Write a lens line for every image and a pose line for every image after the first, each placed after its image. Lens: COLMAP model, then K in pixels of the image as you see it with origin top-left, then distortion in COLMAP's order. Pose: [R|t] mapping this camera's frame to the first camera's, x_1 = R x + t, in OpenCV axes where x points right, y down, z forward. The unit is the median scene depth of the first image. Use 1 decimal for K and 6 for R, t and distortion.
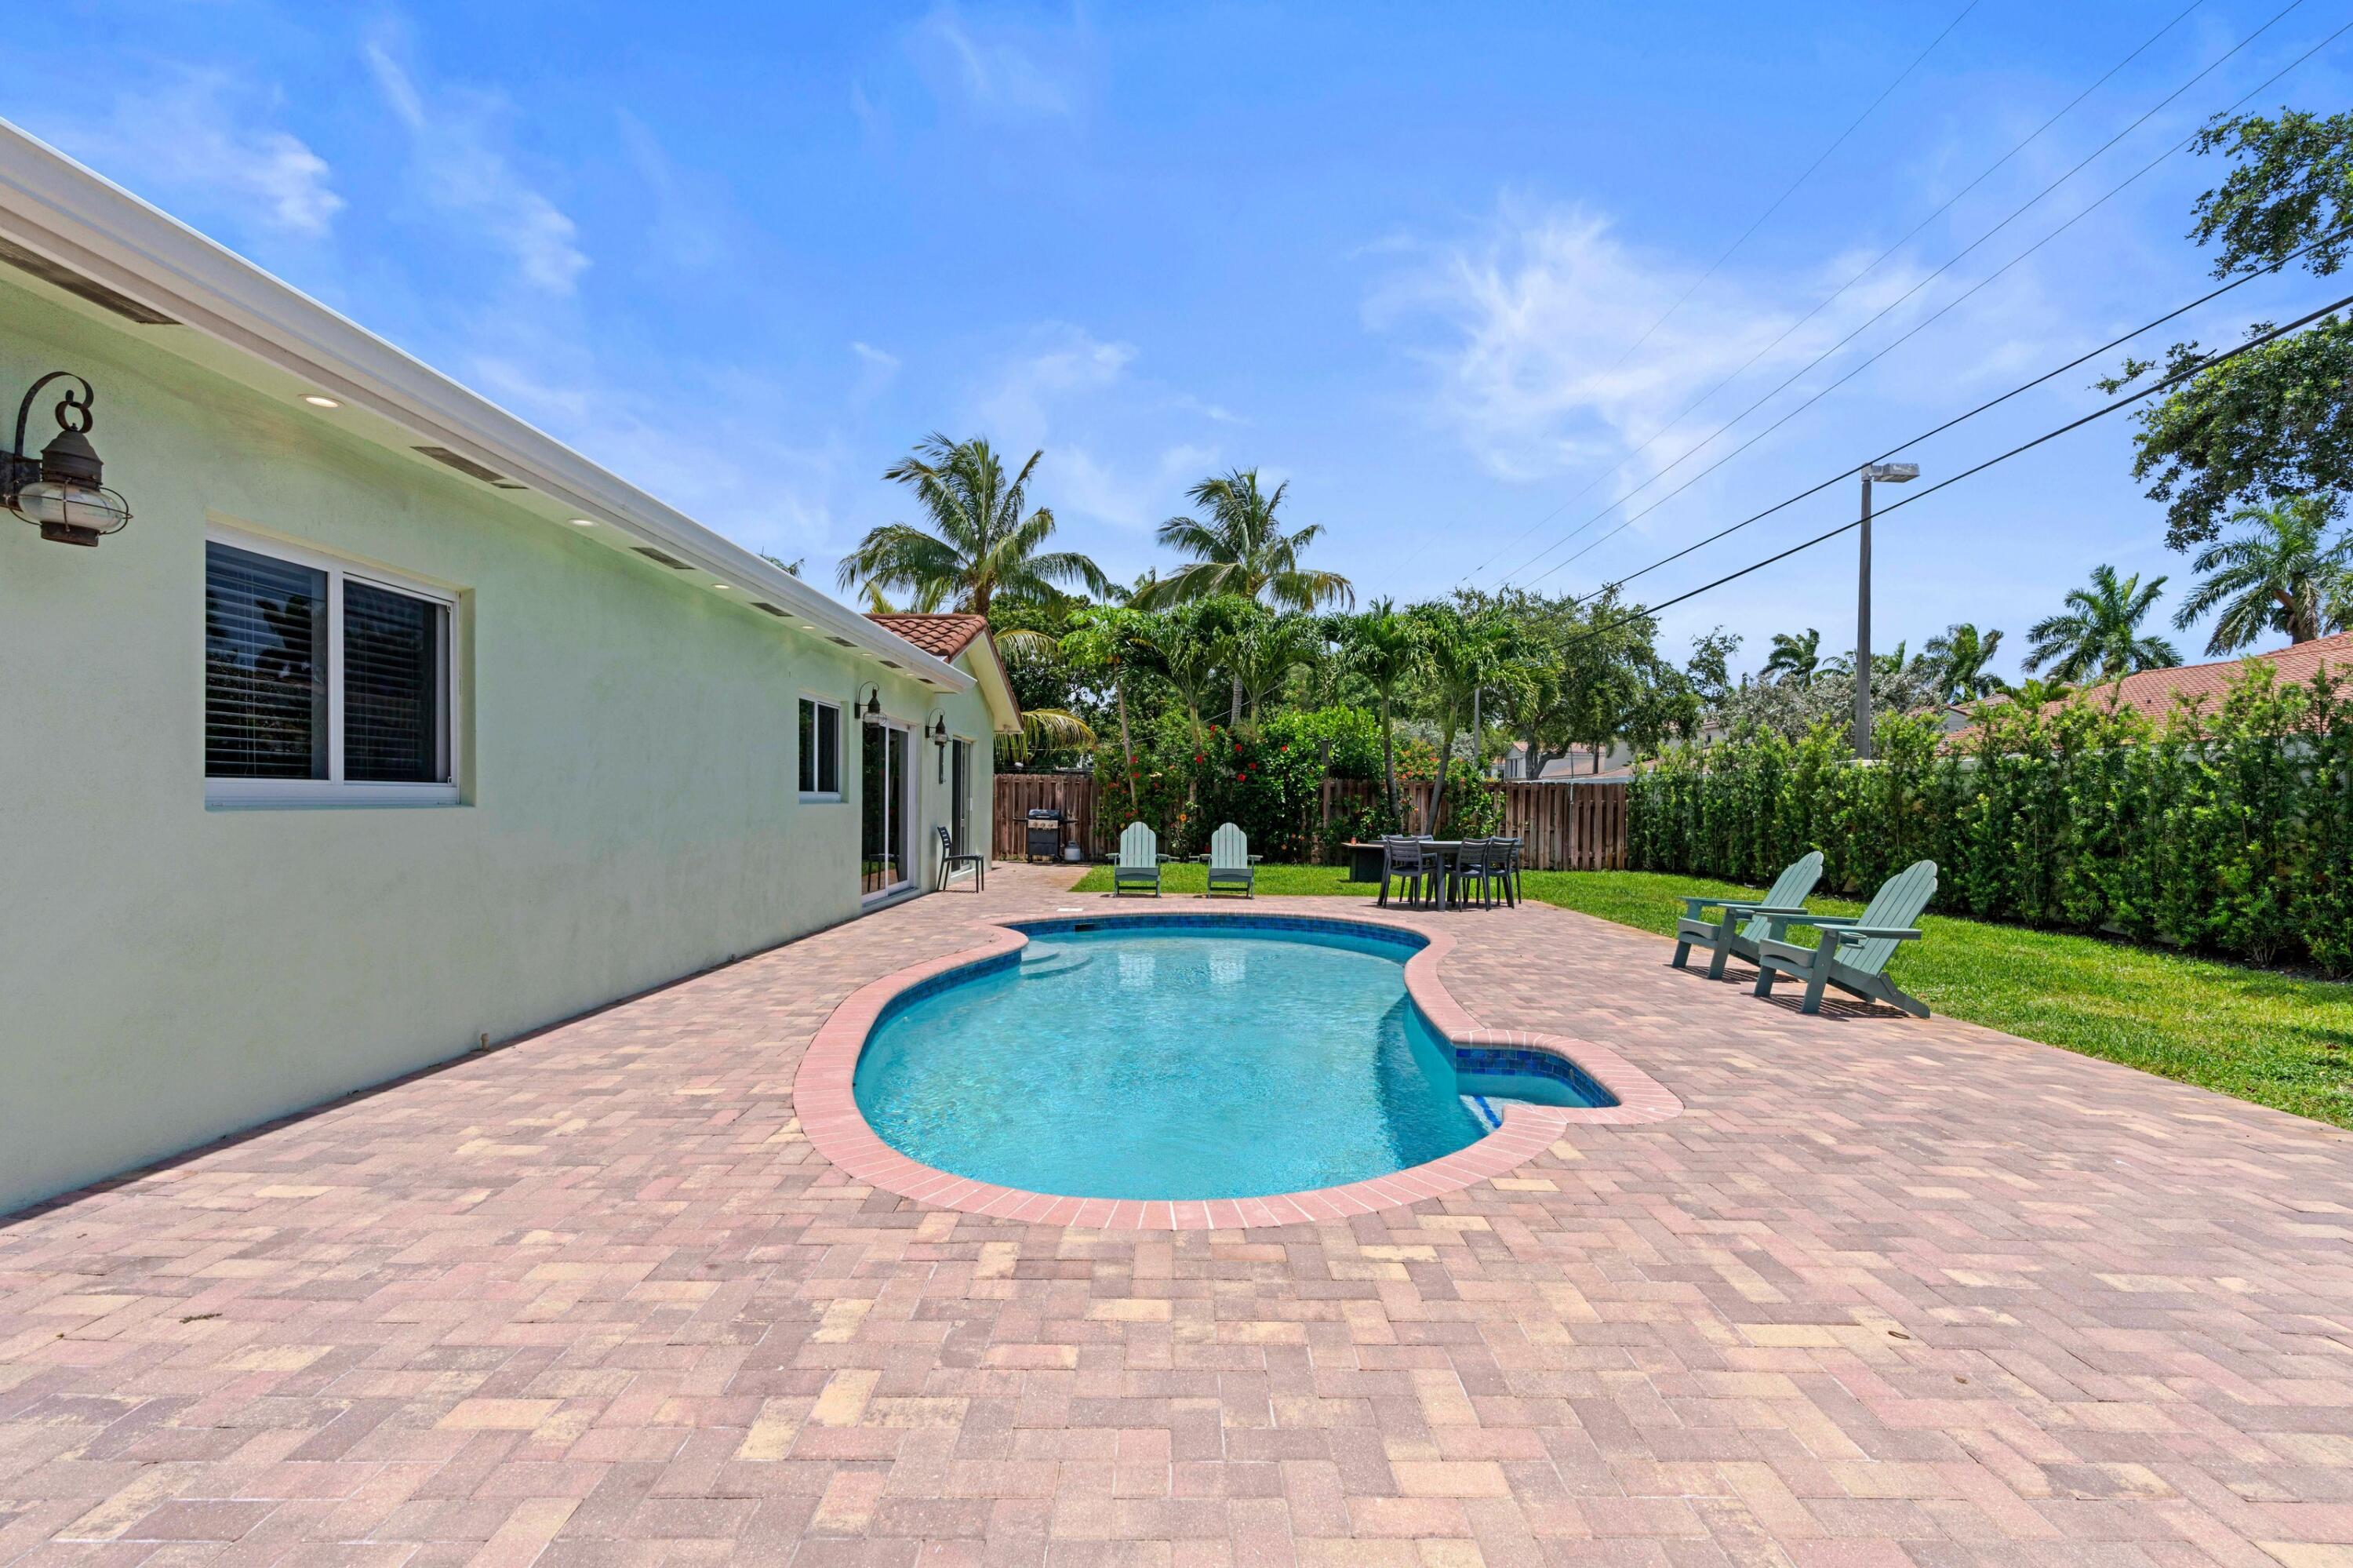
lens RADIAL K [[1046.4, 0, 1176.4], [0, 1046.4, 810.5], [0, 0, 1]] dist [-0.003063, 0.000489]
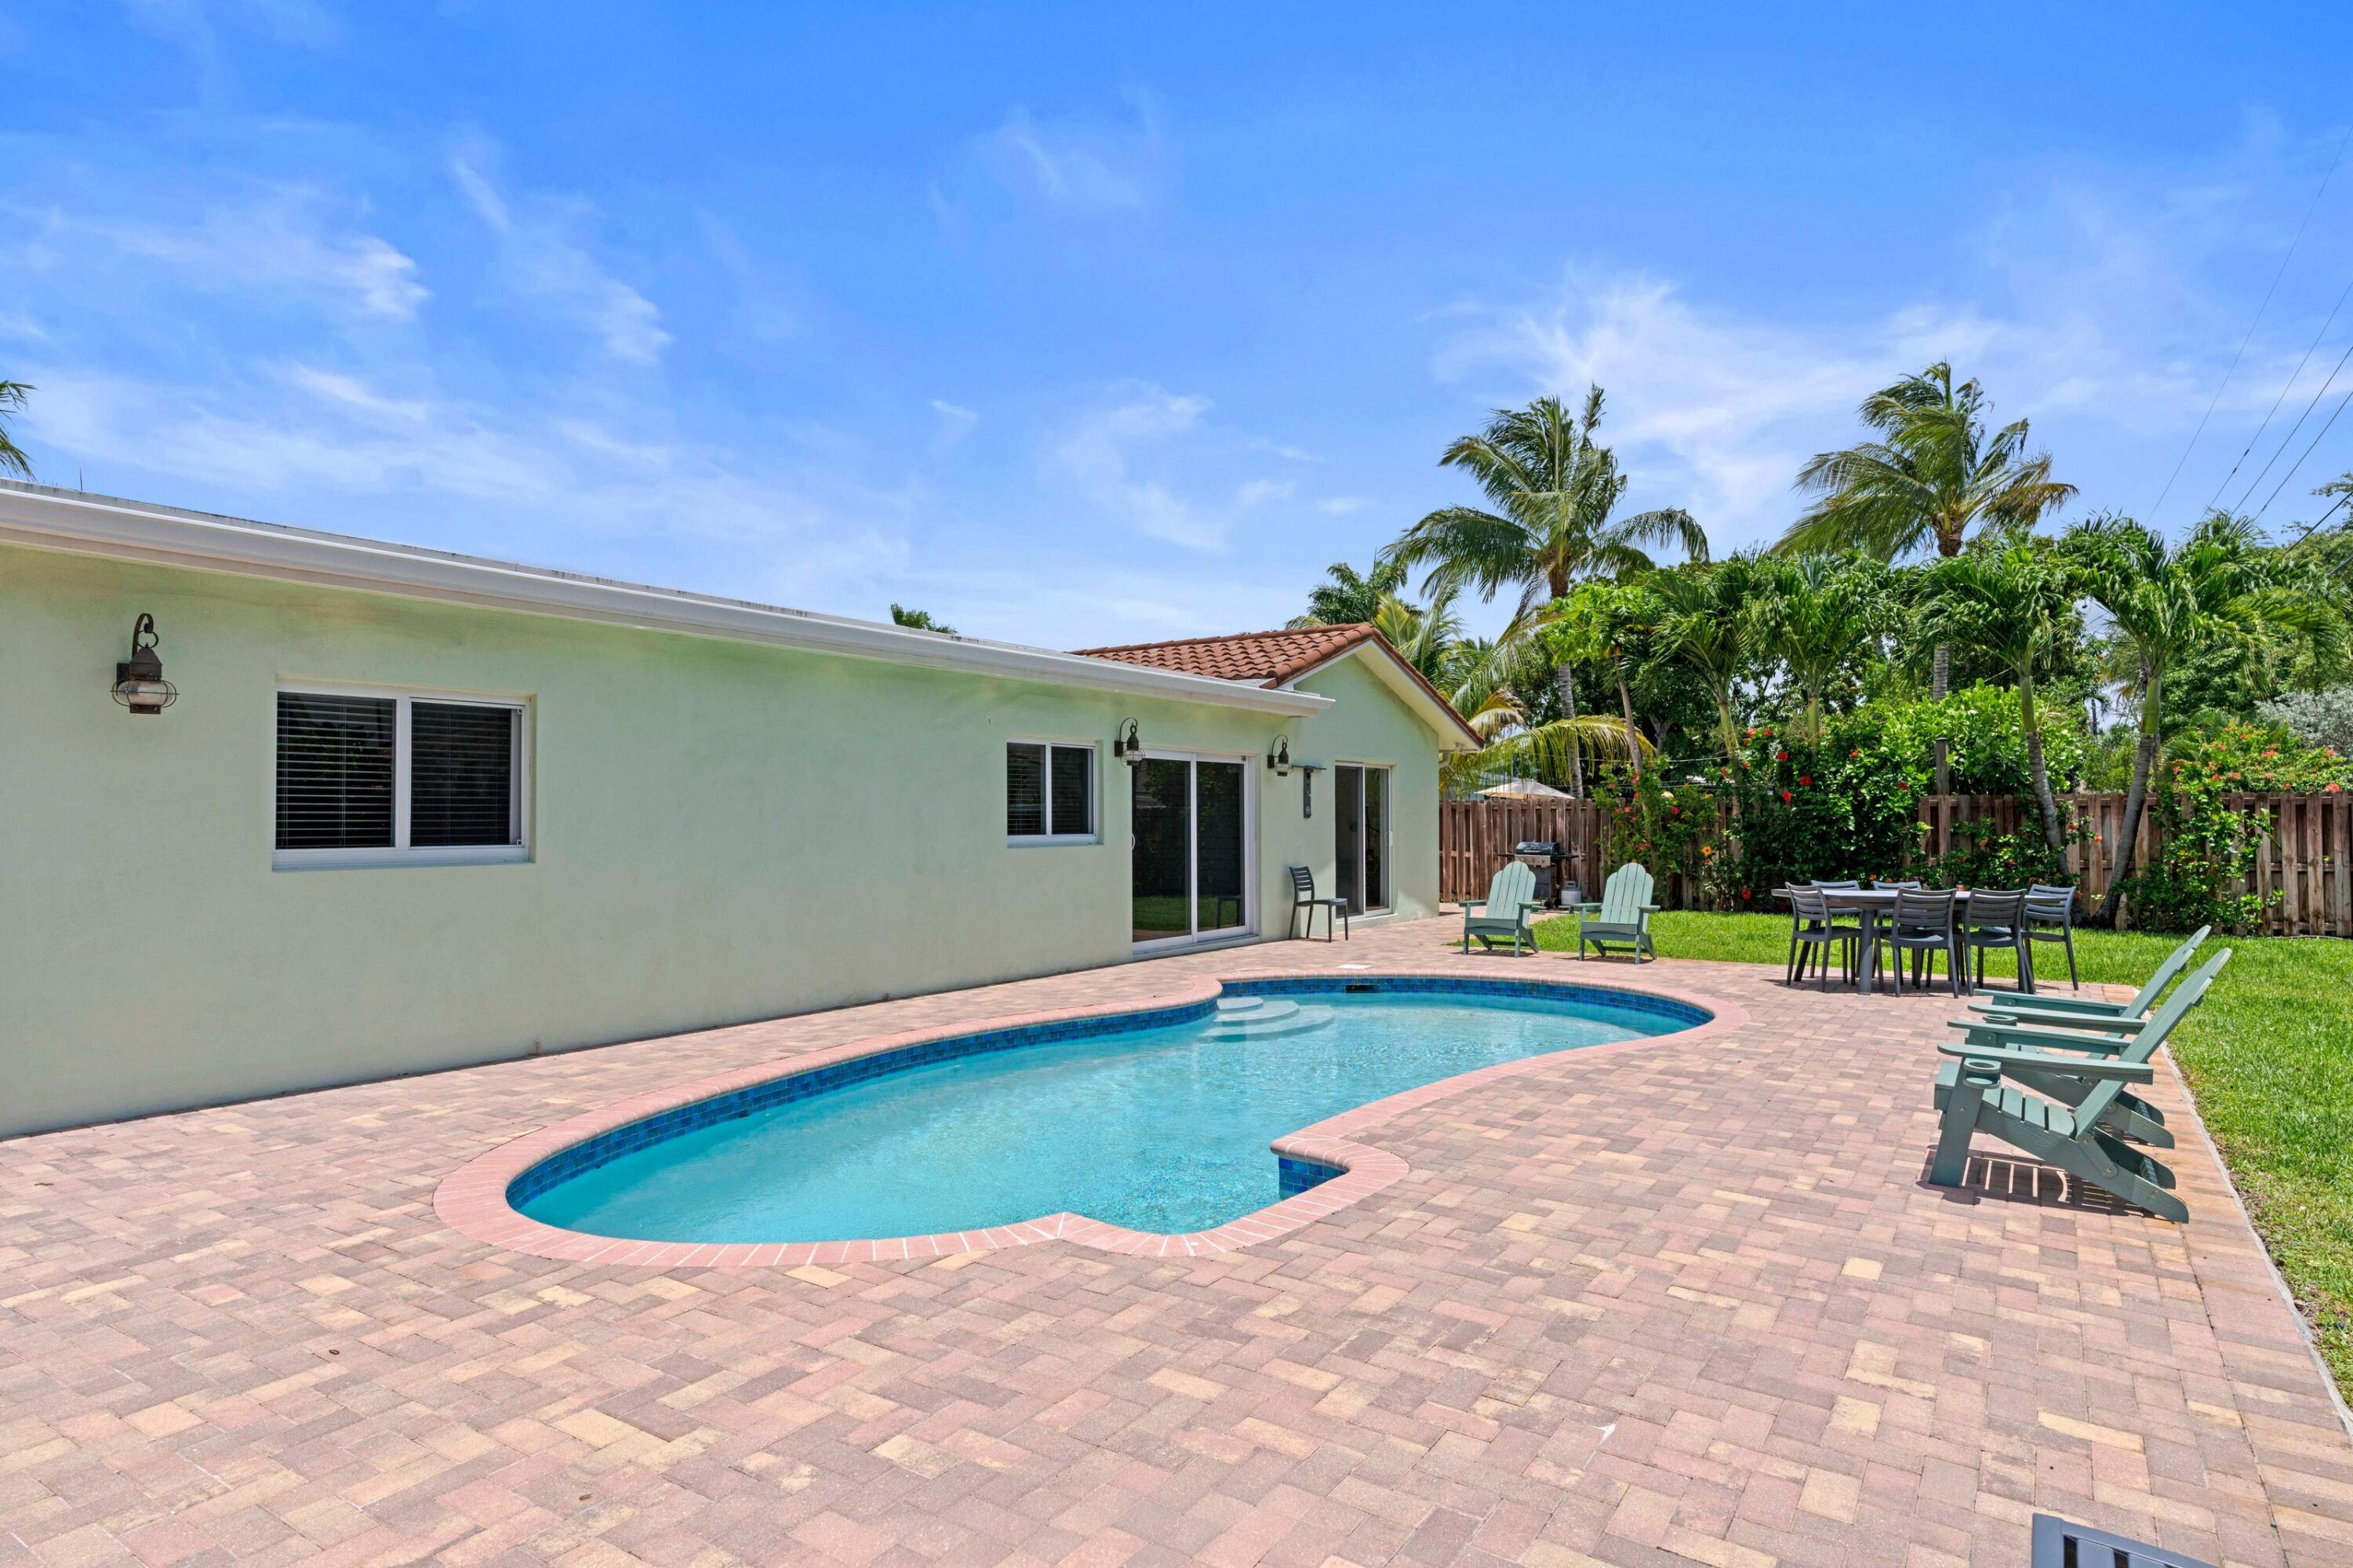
lens RADIAL K [[1245.3, 0, 1176.5], [0, 1245.3, 784.0], [0, 0, 1]] dist [-0.001379, 0.000299]
pose [[0.840938, -0.030214, -0.540287, 1.038197], [0.008064, 0.999029, -0.043318, -0.034714], [0.541071, 0.032071, 0.840365, 0.169280]]
